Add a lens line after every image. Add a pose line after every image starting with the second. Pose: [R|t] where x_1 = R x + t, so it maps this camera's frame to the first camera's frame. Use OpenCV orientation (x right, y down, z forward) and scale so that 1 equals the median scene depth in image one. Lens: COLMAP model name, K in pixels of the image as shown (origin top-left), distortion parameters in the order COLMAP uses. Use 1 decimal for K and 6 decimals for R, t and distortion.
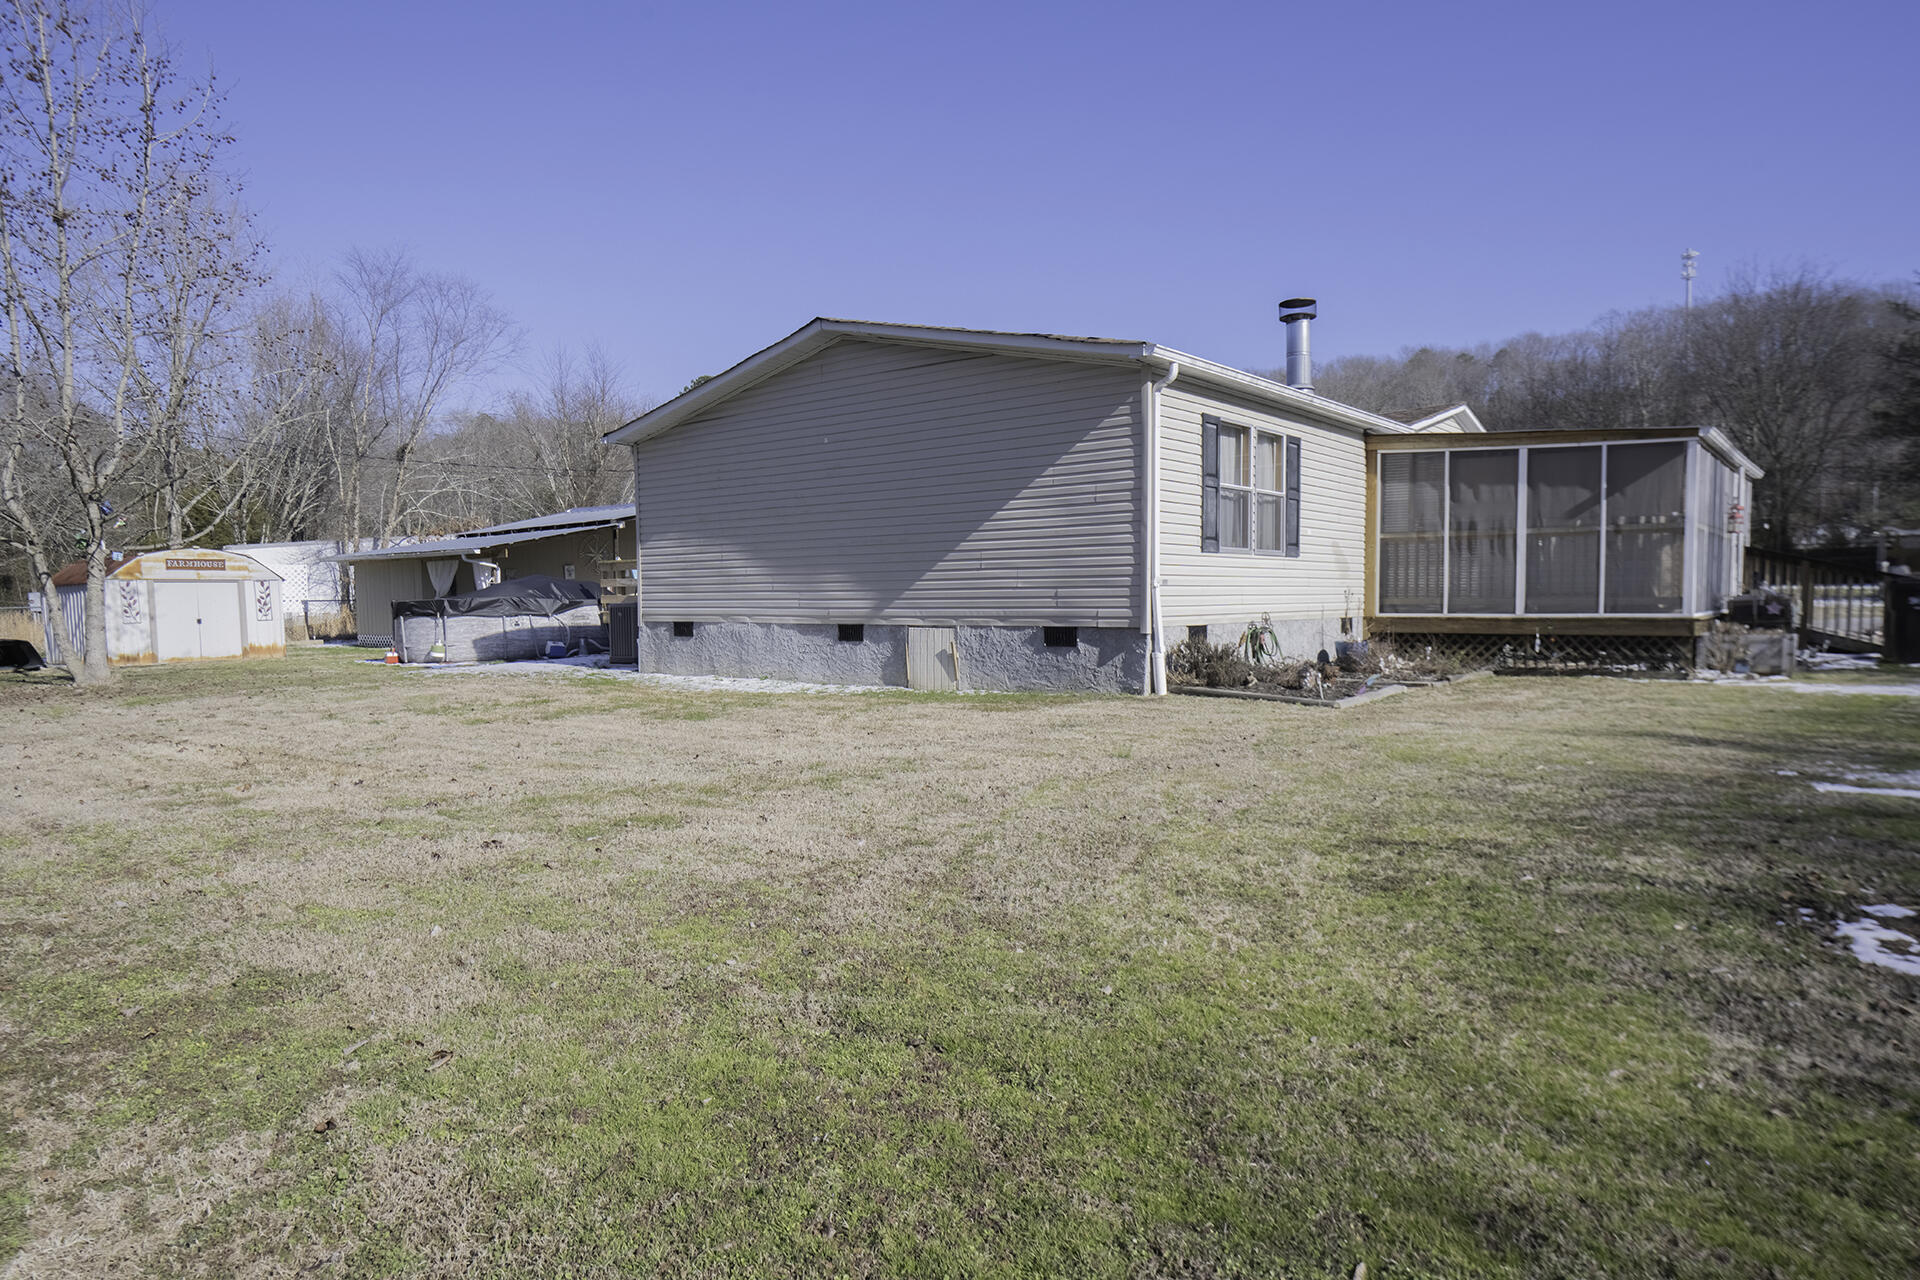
lens RADIAL K [[1149.4, 0, 964.7], [0, 1149.4, 645.8], [0, 0, 1]] dist [-0.005073, -0.000499]
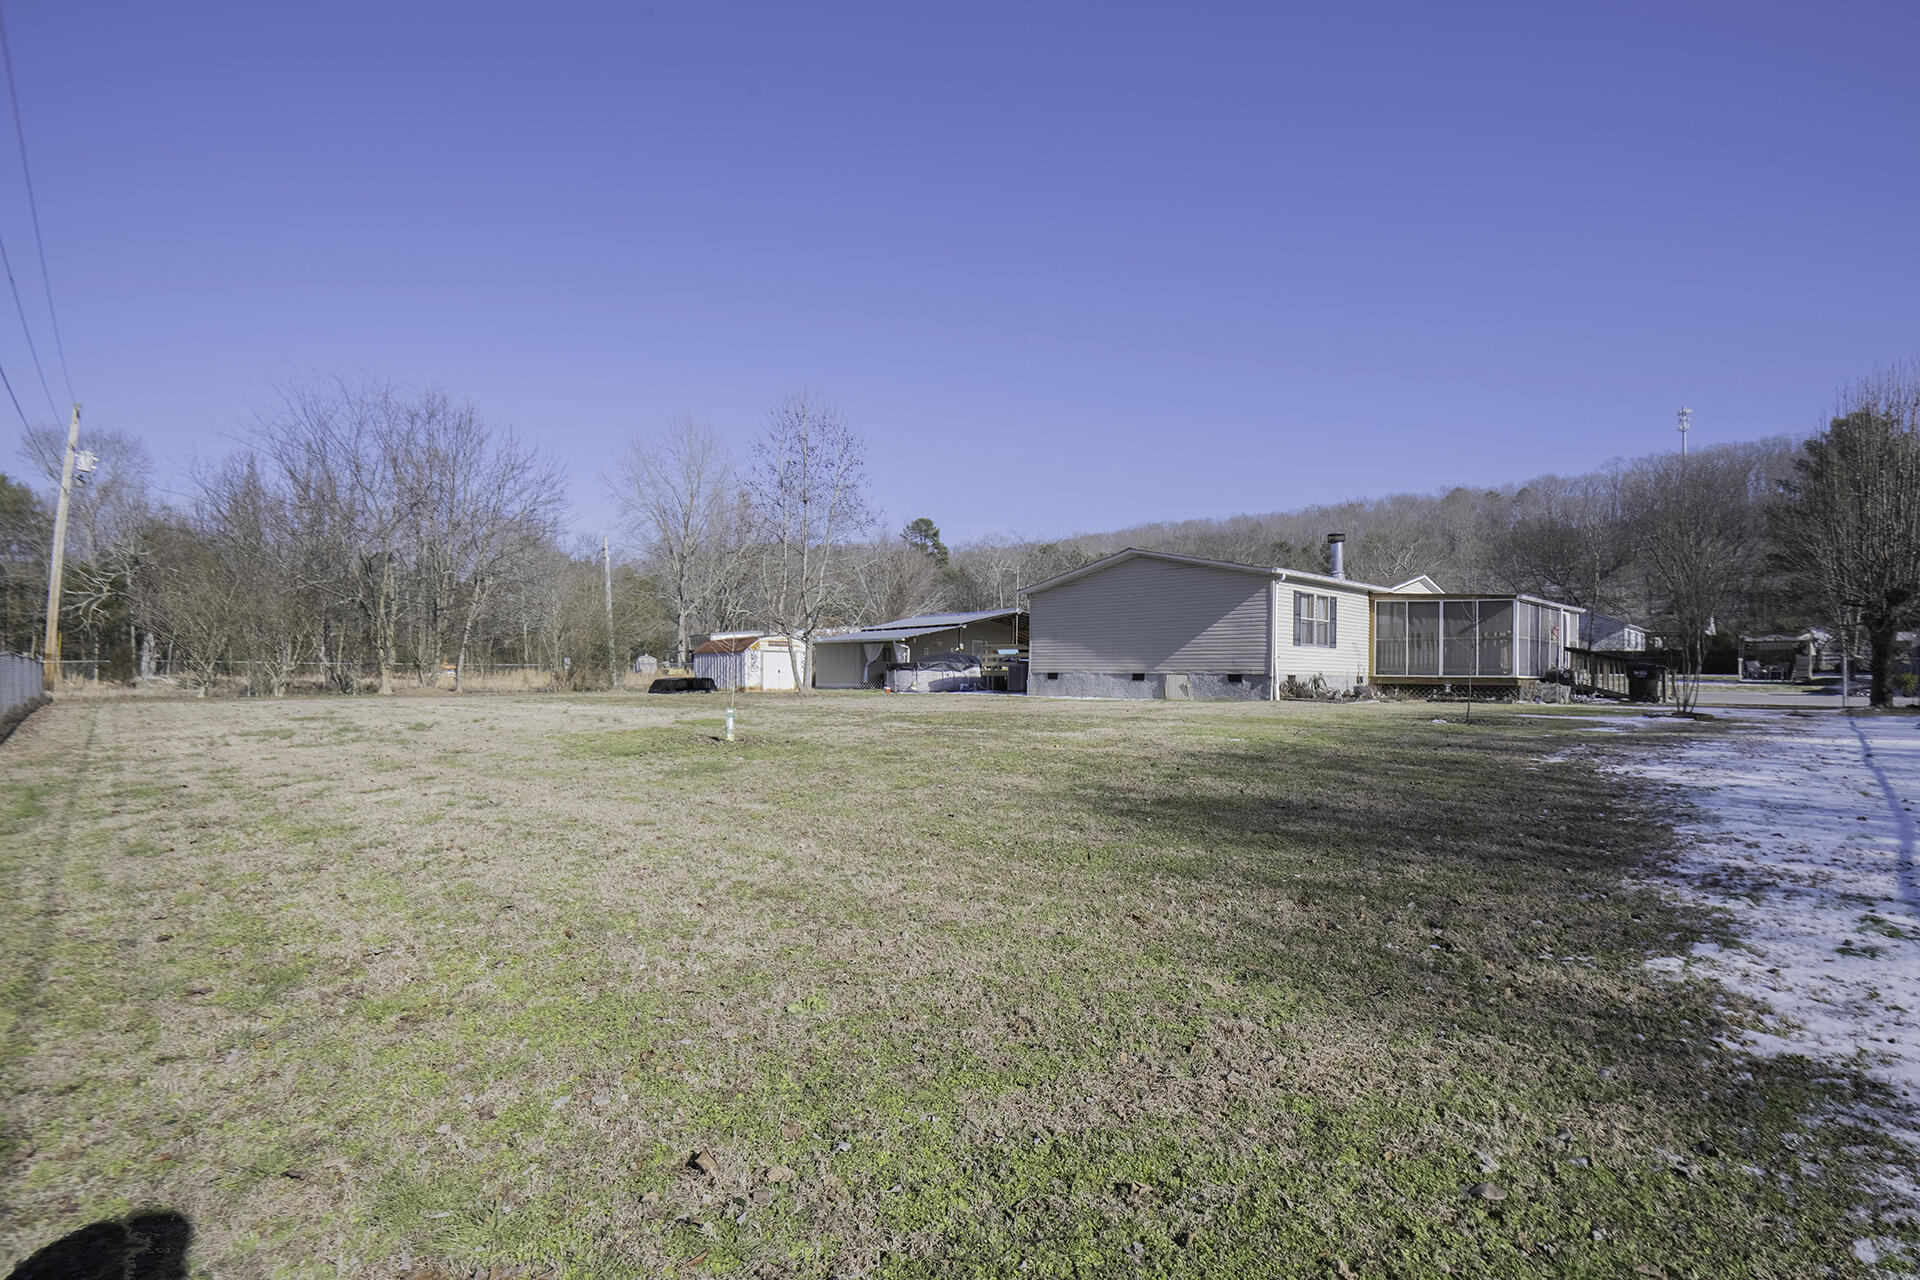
lens RADIAL K [[882.9, 0, 965.6], [0, 882.9, 669.2], [0, 0, 1]] dist [-0.001799, -0.000431]
pose [[0.990999, 0.018784, -0.132541, -0.204224], [-0.025348, 0.998525, -0.048014, 0.066843], [0.131444, 0.050941, 0.990014, -0.827267]]
